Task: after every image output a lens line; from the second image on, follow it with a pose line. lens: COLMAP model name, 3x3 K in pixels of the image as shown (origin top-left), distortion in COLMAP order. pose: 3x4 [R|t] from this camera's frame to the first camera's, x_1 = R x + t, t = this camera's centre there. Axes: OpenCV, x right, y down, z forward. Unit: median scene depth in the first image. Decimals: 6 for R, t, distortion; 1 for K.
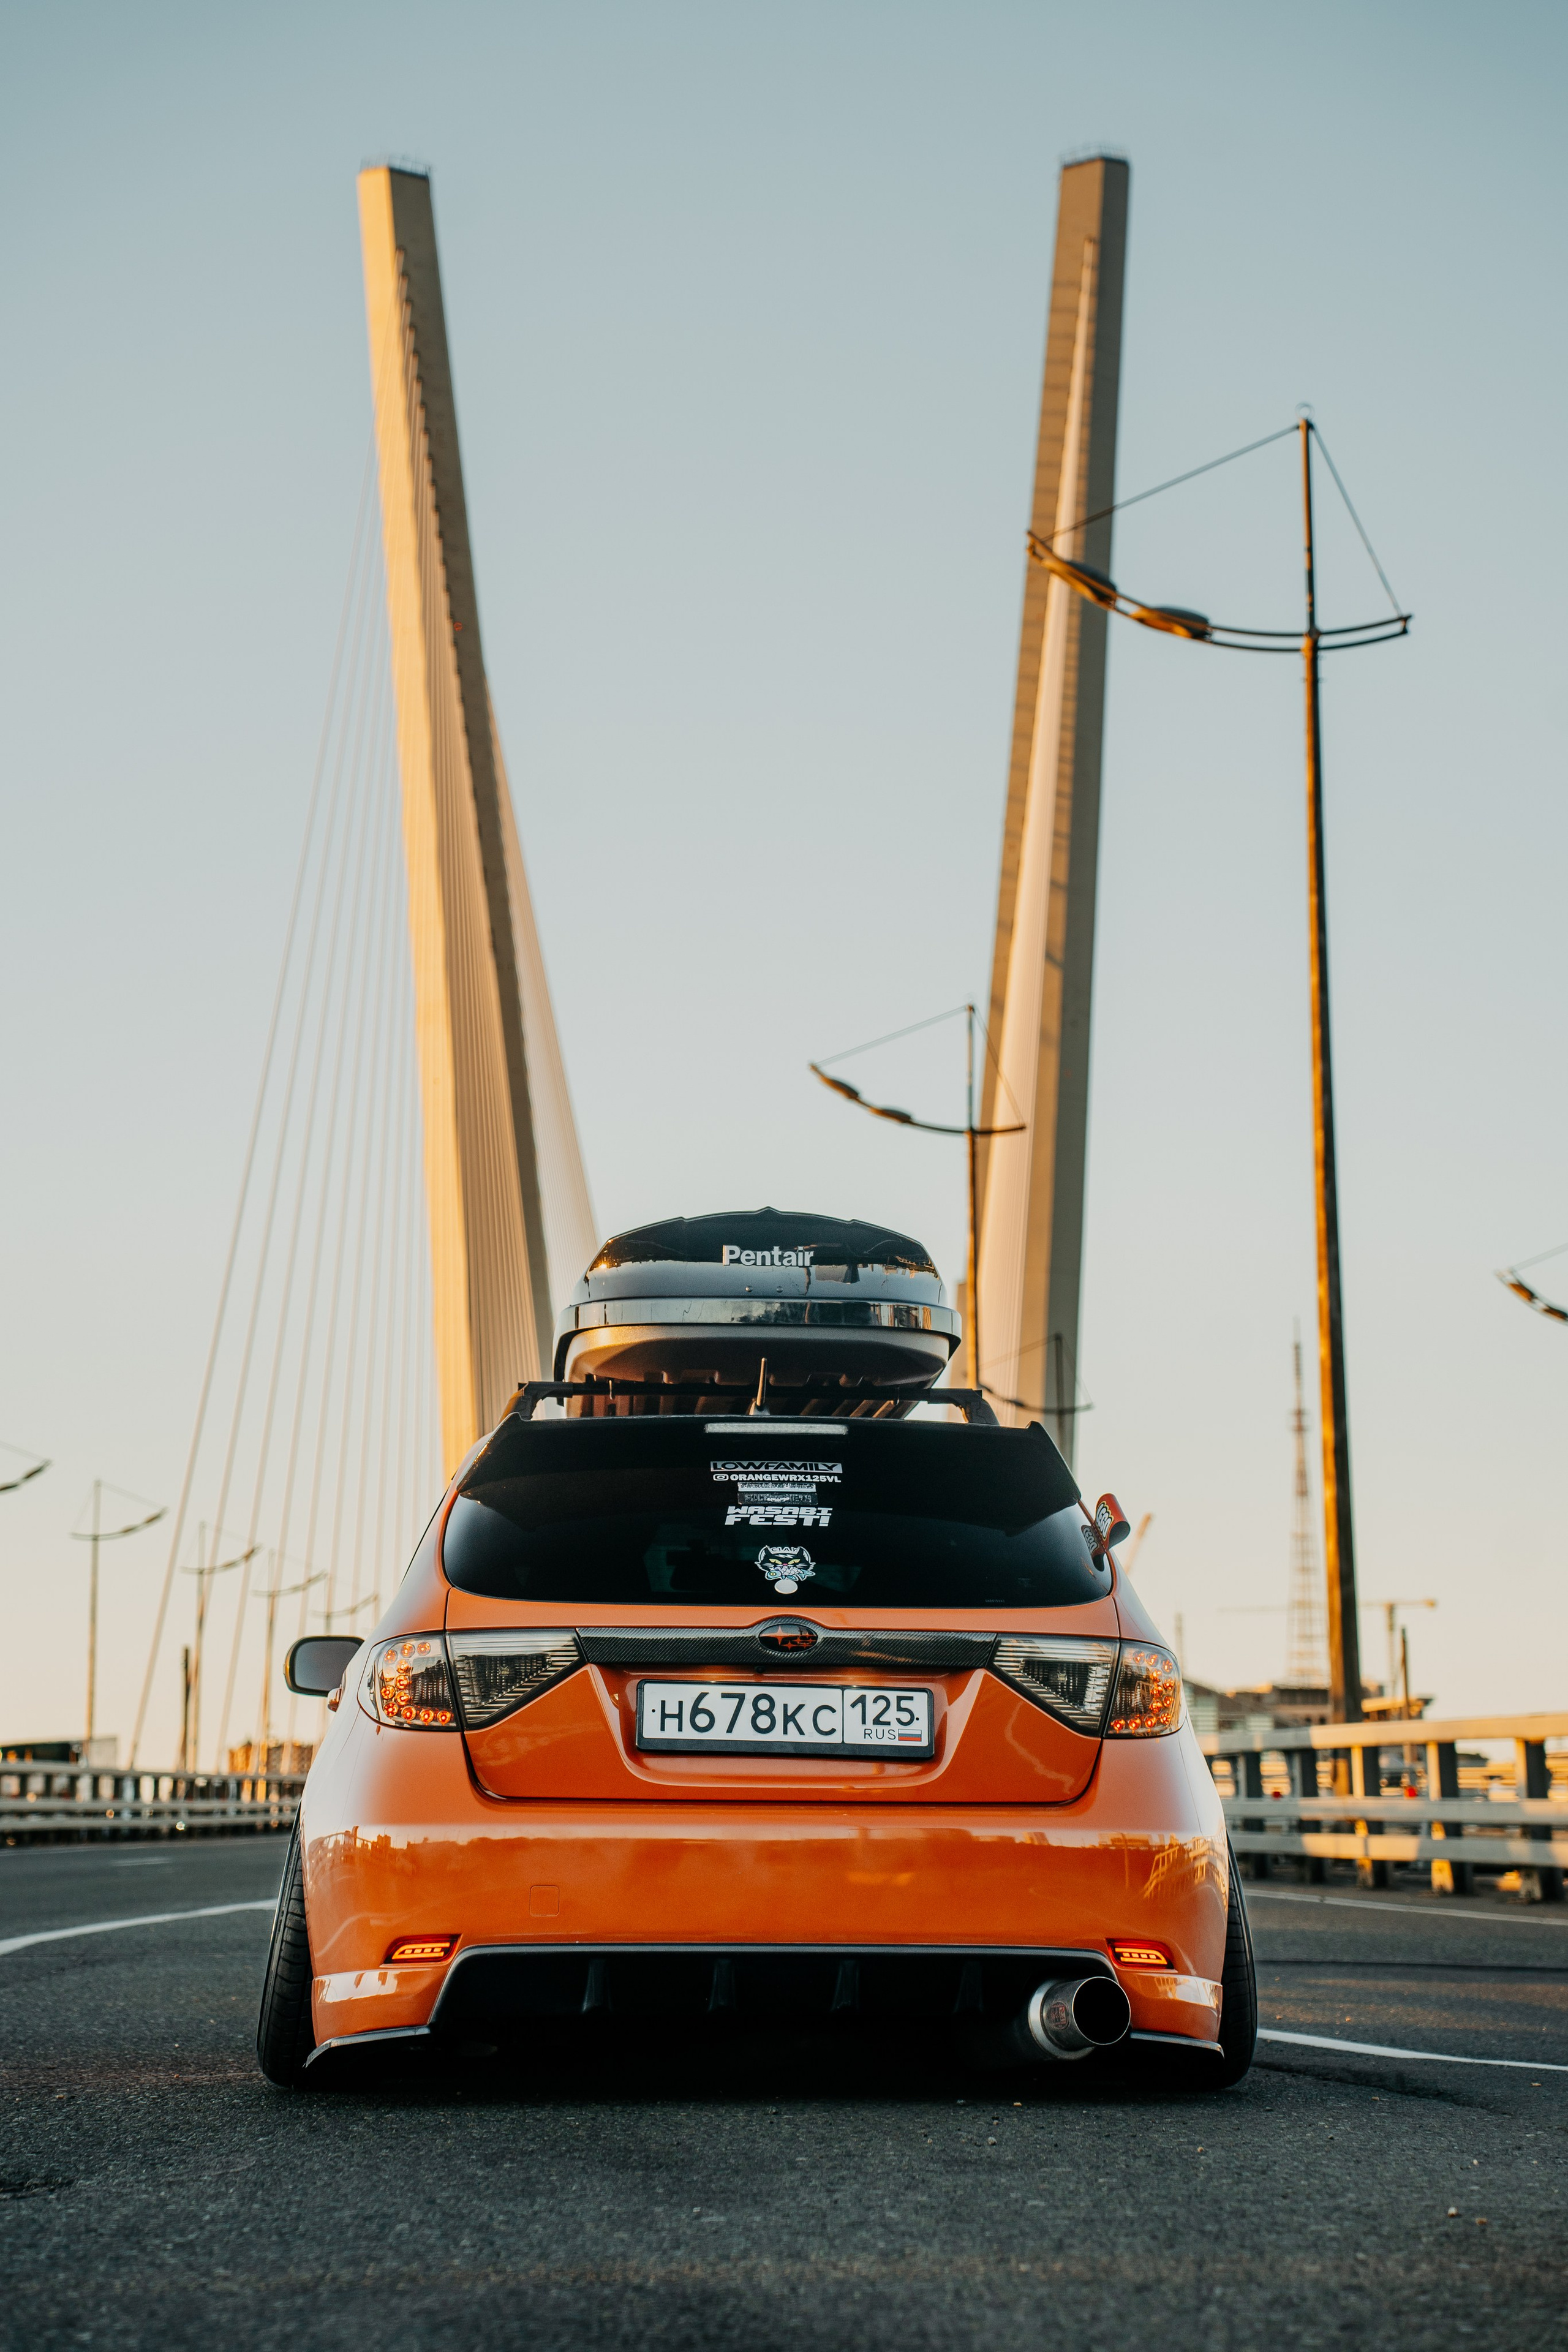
lens RADIAL K [[4953.2, 0, 786.5], [0, 4953.2, 1176.7], [0, 0, 1]] dist [0.519007, 0.000000]
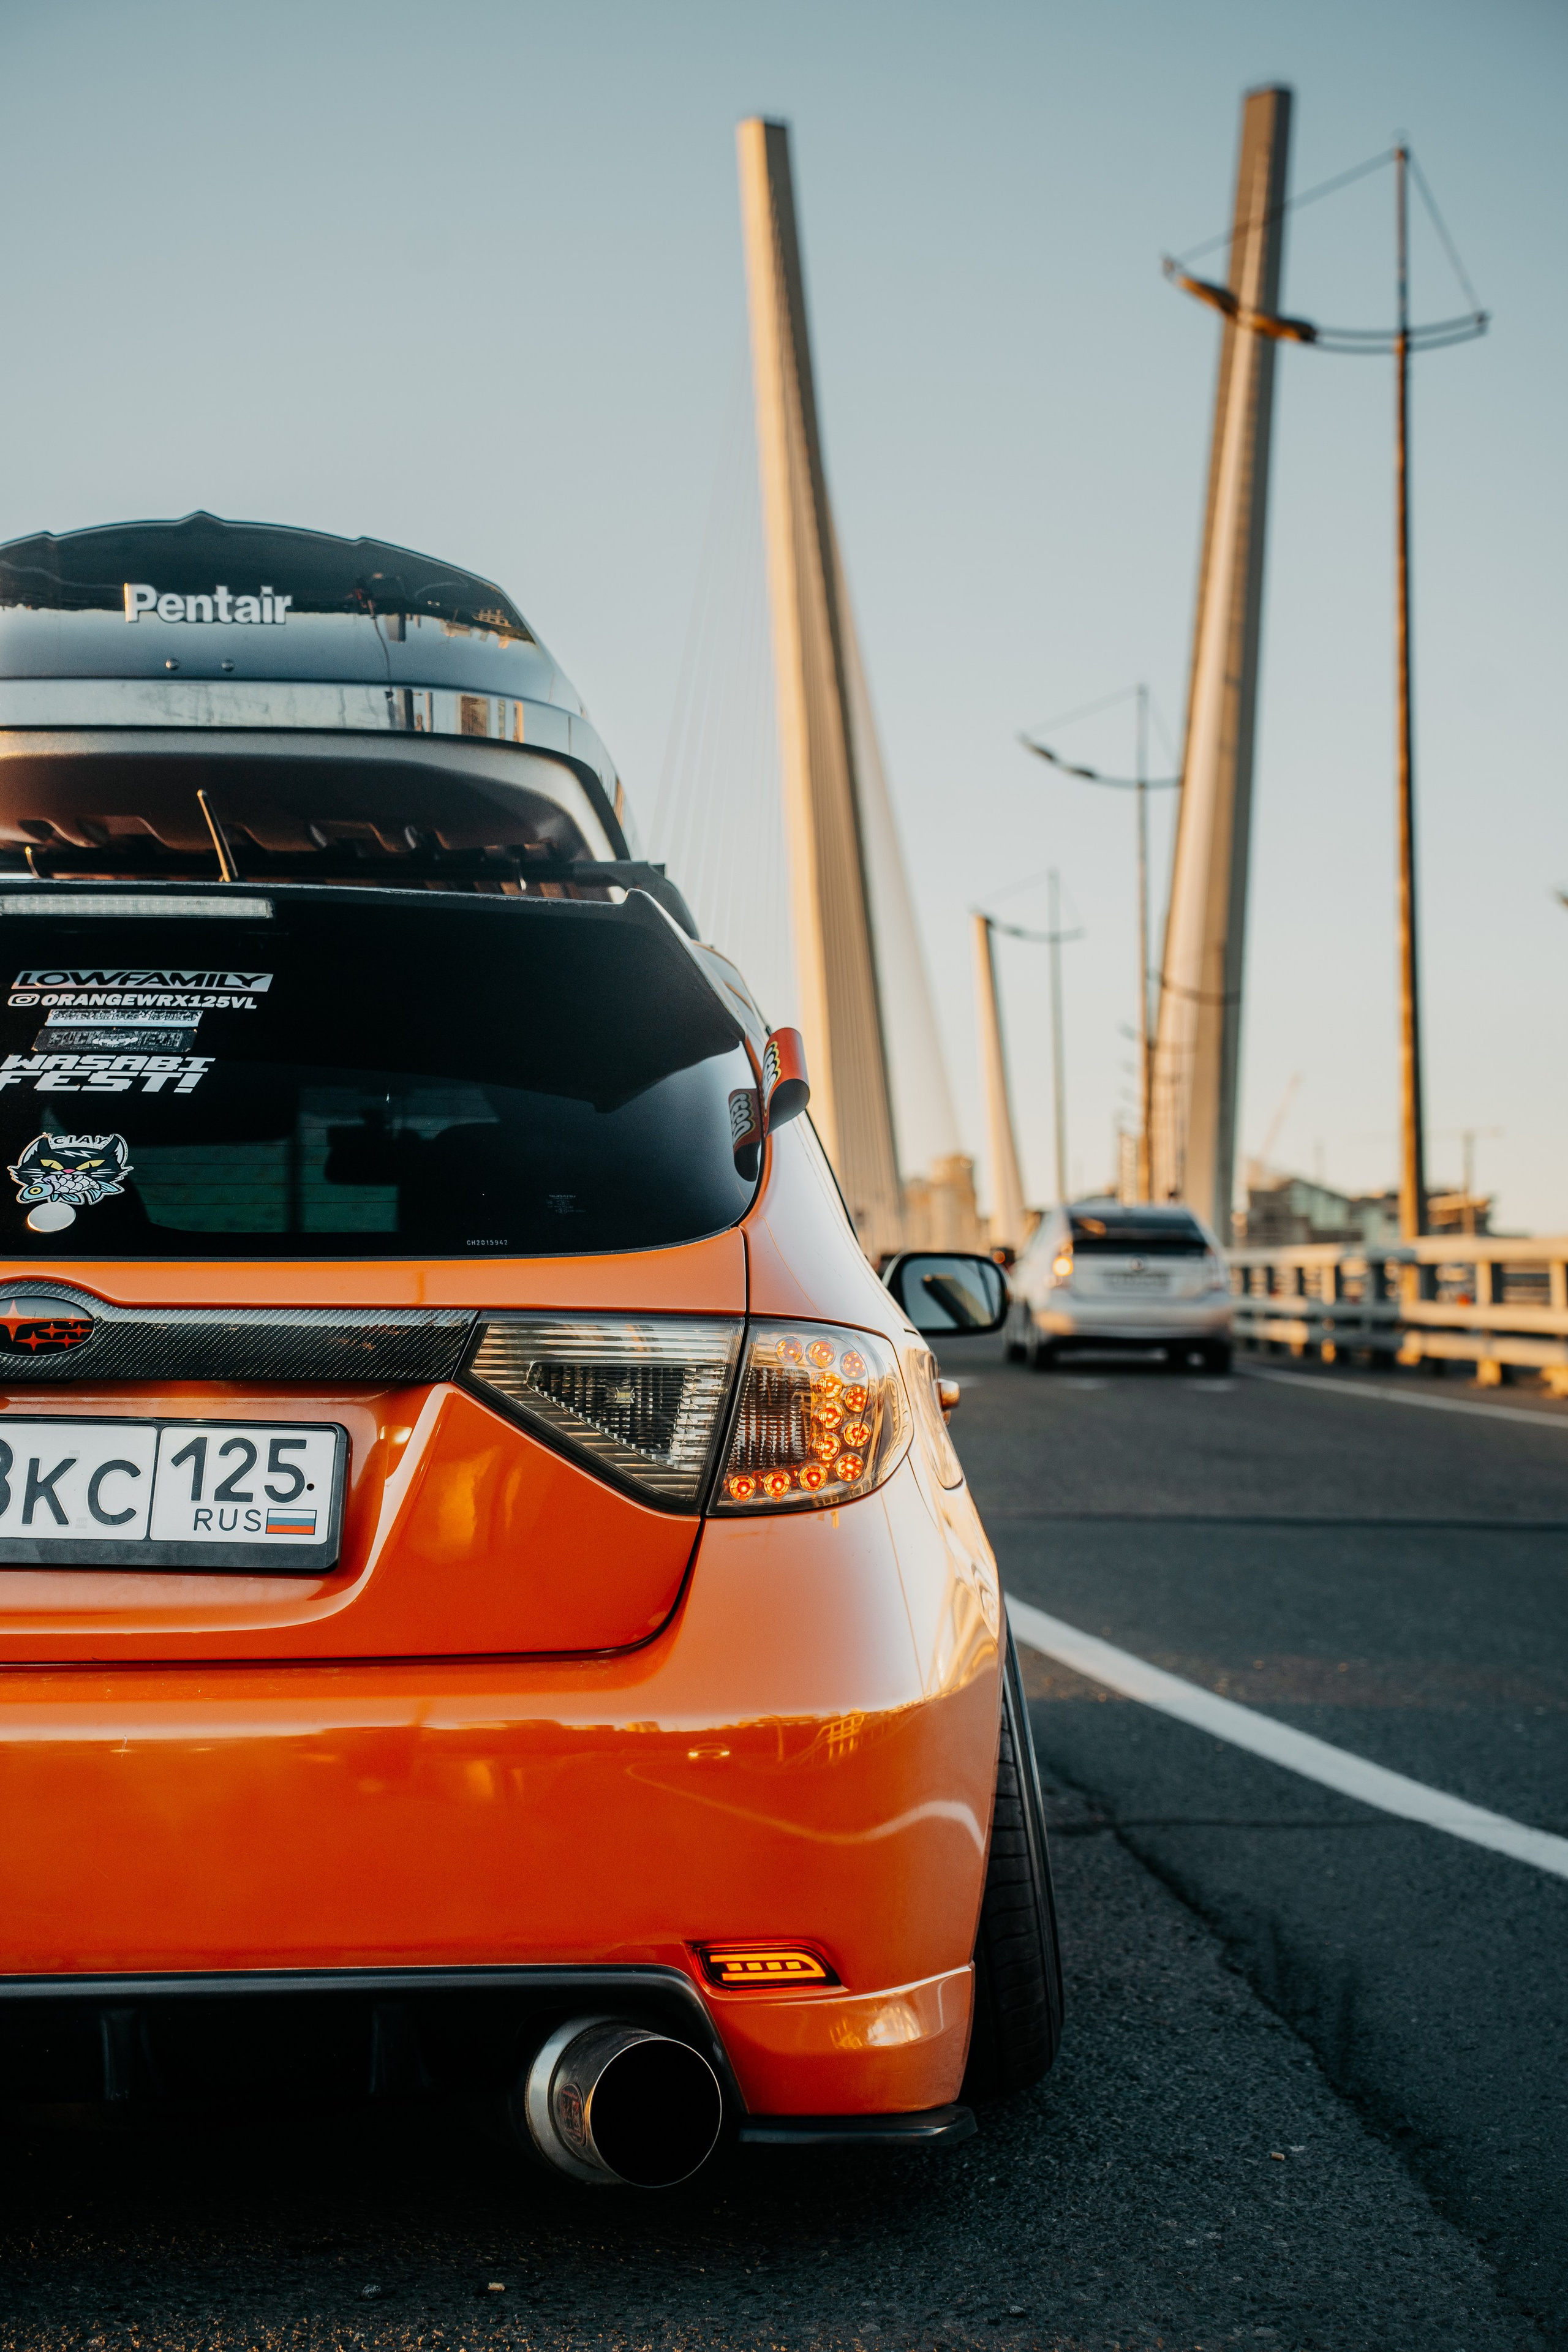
lens RADIAL K [[3231.8, 0, 773.9], [0, 3231.8, 1163.2], [0, 0, 1]] dist [0.233958, 0.000000]
pose [[0.995844, -0.002808, -0.091030, 0.092411], [0.011389, 0.995518, 0.093886, 0.044603], [0.090358, -0.094532, 0.991413, 0.641020]]
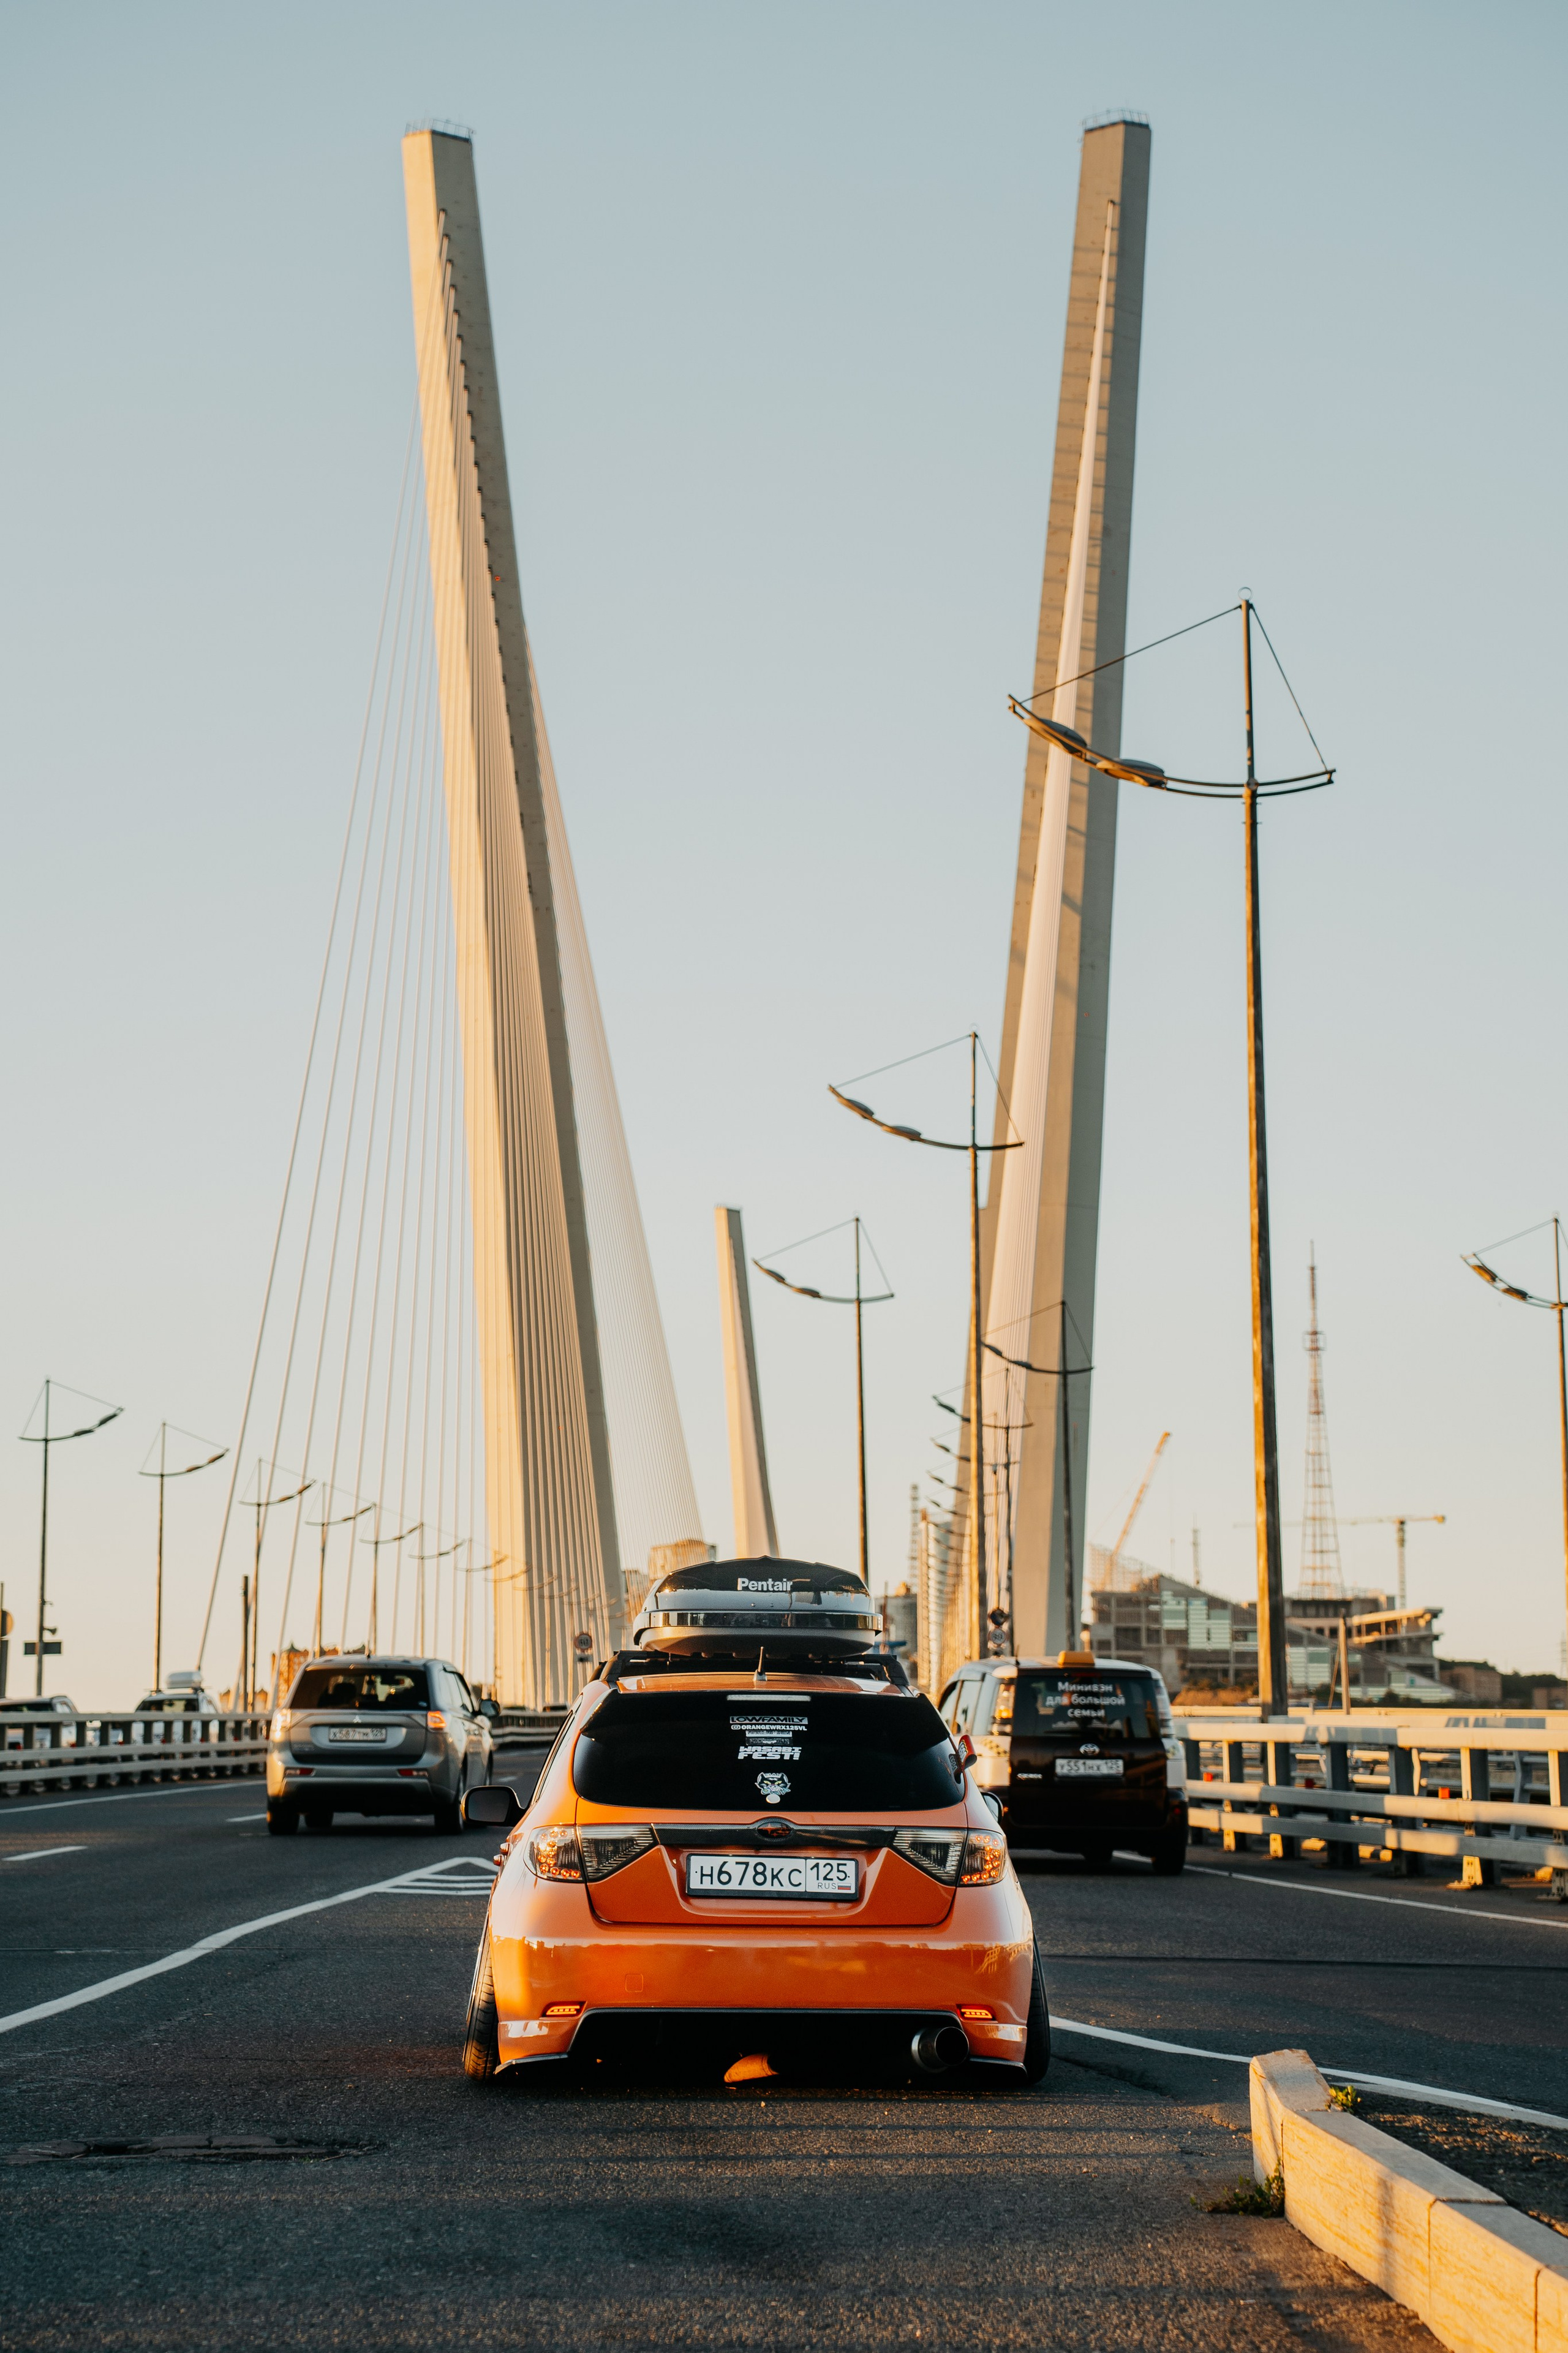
lens RADIAL K [[5105.3, 0, 802.2], [0, 5105.3, 1179.5], [0, 0, 1]] dist [0.450226, 0.000000]
pose [[0.999988, 0.003285, -0.003501, 0.014351], [-0.003188, 0.999621, 0.027332, -0.167556], [0.003590, -0.027320, 0.999620, -0.716927]]
